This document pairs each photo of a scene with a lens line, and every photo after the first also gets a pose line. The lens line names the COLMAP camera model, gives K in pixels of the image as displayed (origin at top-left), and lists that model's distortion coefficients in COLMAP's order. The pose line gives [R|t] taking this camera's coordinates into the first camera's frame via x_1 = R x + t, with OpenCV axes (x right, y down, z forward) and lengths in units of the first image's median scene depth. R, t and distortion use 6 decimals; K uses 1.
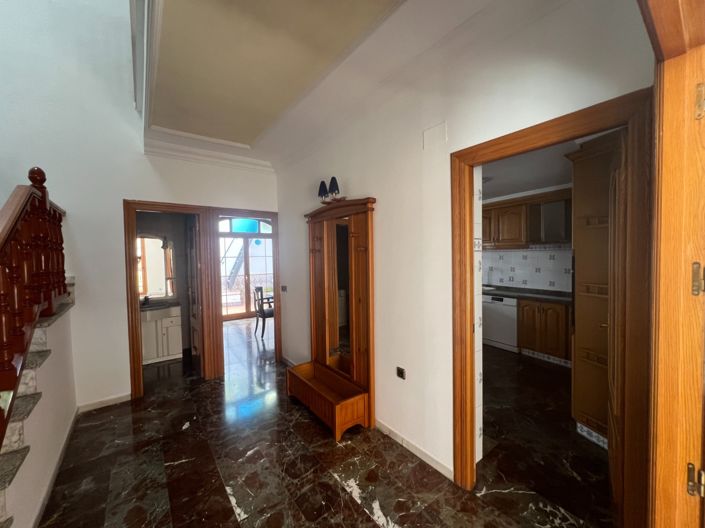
lens RADIAL K [[281.1, 0, 352.5], [0, 281.1, 264.0], [0, 0, 1]] dist [0.001448, 0.000253]
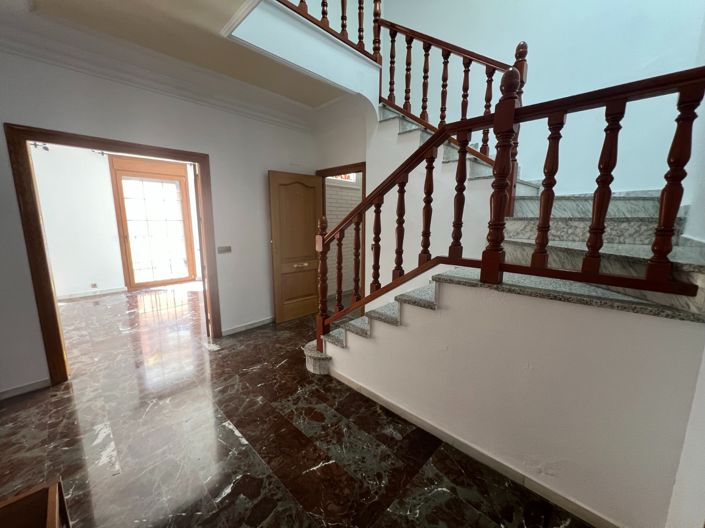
lens RADIAL K [[281.1, 0, 352.5], [0, 281.1, 264.0], [0, 0, 1]] dist [0.001448, 0.000253]
pose [[-0.988837, 0.040247, -0.143461, -0.608781], [0.010887, 0.979771, 0.199827, -0.018860], [0.148601, 0.196035, -0.969272, 1.652562]]
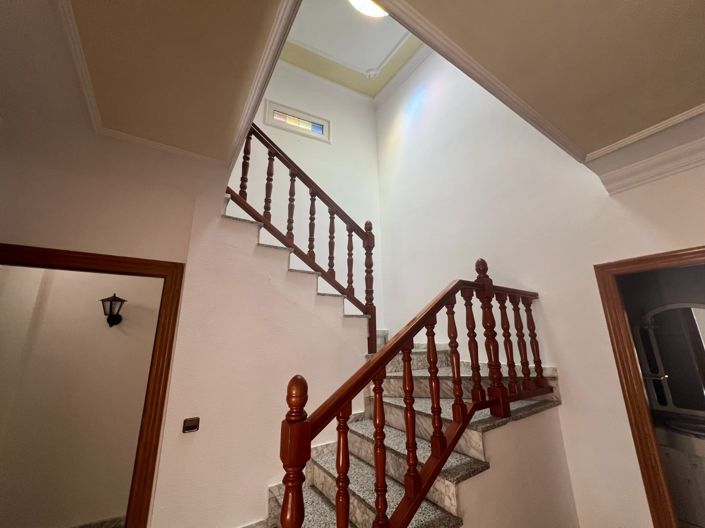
lens RADIAL K [[281.1, 0, 352.5], [0, 281.1, 264.0], [0, 0, 1]] dist [0.001448, 0.000253]
pose [[-0.070384, -0.228174, -0.971073, -0.066801], [-0.018448, 0.973618, -0.227435, -0.071964], [0.997349, 0.001907, -0.072736, 0.570198]]
